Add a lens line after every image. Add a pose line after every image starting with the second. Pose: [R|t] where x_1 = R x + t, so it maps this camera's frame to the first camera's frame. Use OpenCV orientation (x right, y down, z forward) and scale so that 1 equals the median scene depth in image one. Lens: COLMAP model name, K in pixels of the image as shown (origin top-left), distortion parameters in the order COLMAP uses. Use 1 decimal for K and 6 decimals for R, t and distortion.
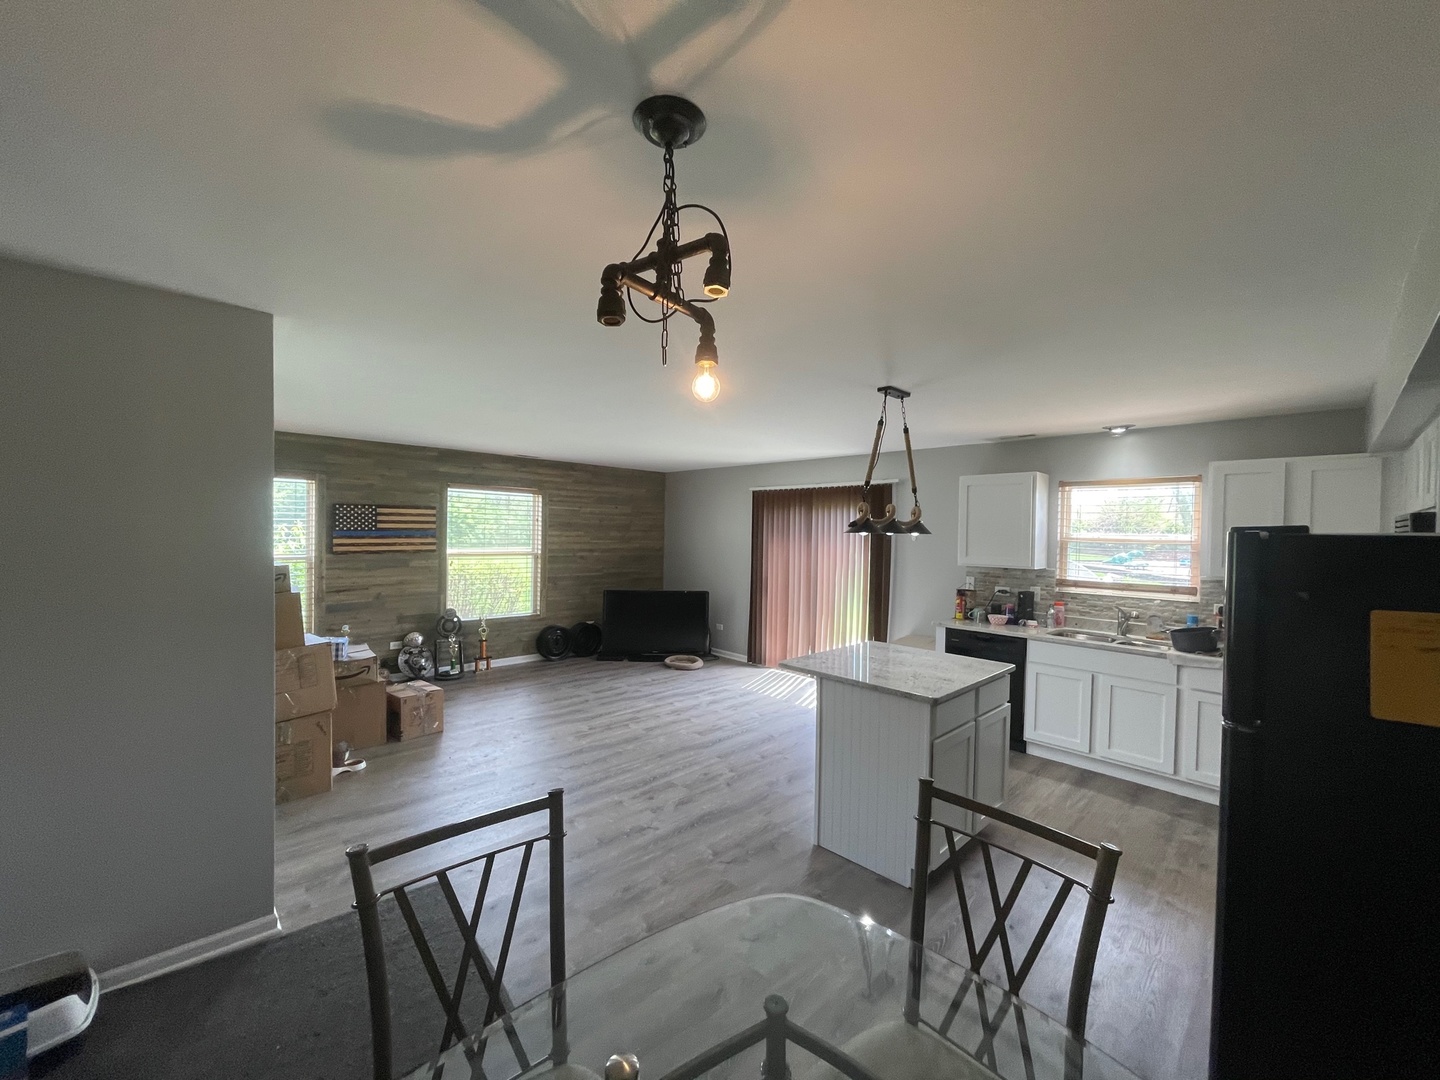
lens RADIAL K [[580.4, 0, 720.0], [0, 580.4, 540.0], [0, 0, 1]] dist [-0.000237, -0.000407]
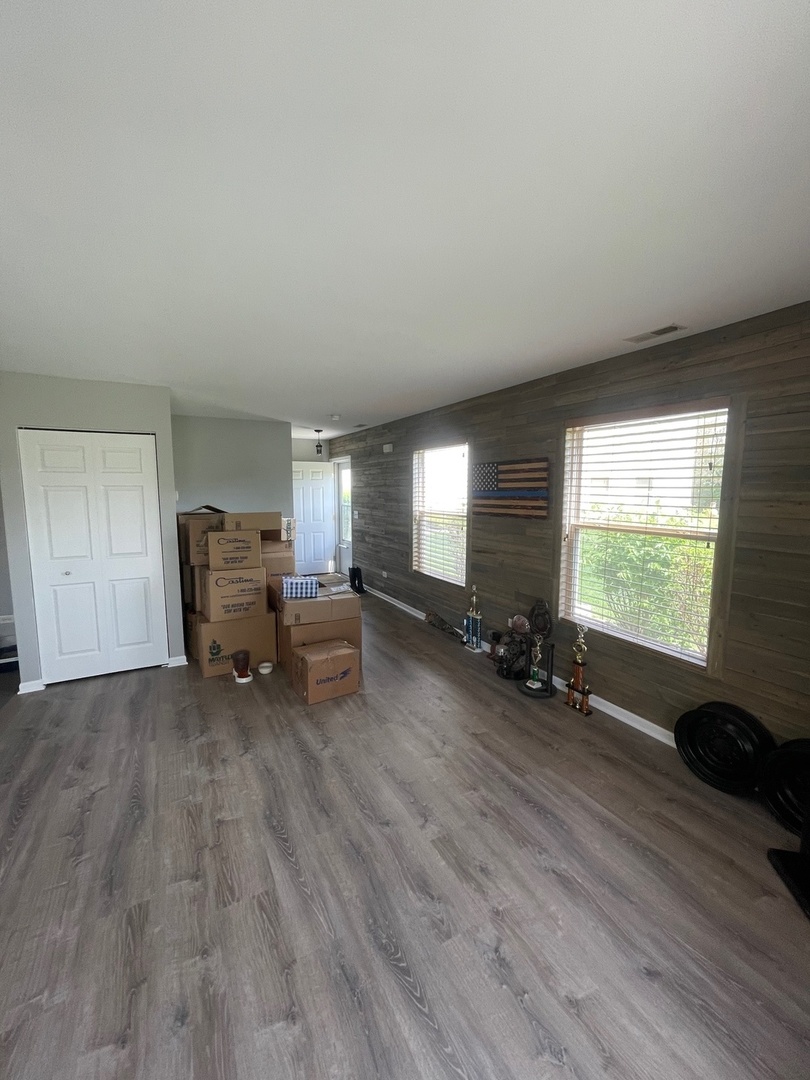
lens RADIAL K [[435.3, 0, 405.0], [0, 435.3, 540.0], [0, 0, 1]] dist [-0.000237, -0.000407]
pose [[-0.266139, 0.095877, -0.959155, 0.097101], [-0.022301, 0.994162, 0.105565, -0.008326], [0.963677, 0.049485, -0.262447, 1.009165]]
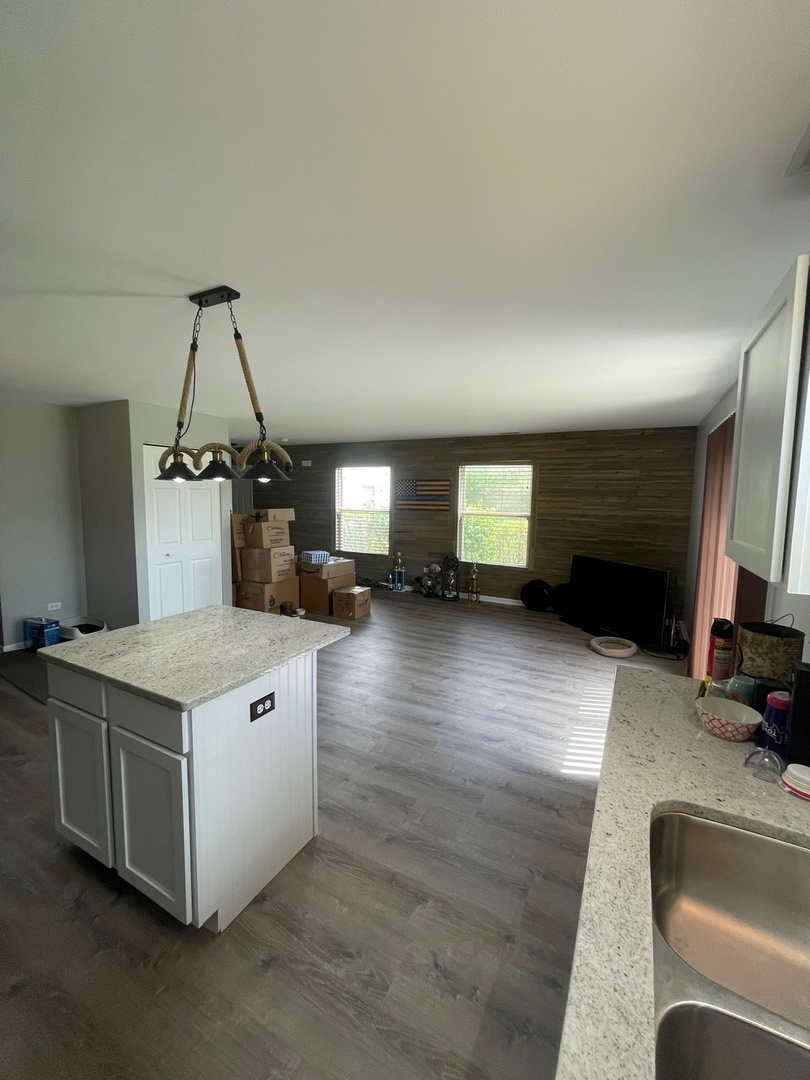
lens RADIAL K [[435.3, 0, 405.0], [0, 435.3, 540.0], [0, 0, 1]] dist [-0.000237, -0.000407]
pose [[0.311770, 0.085100, -0.946339, 0.518536], [-0.026699, 0.996372, 0.080803, 0.008124], [0.949782, 0.000074, 0.312911, 0.579187]]
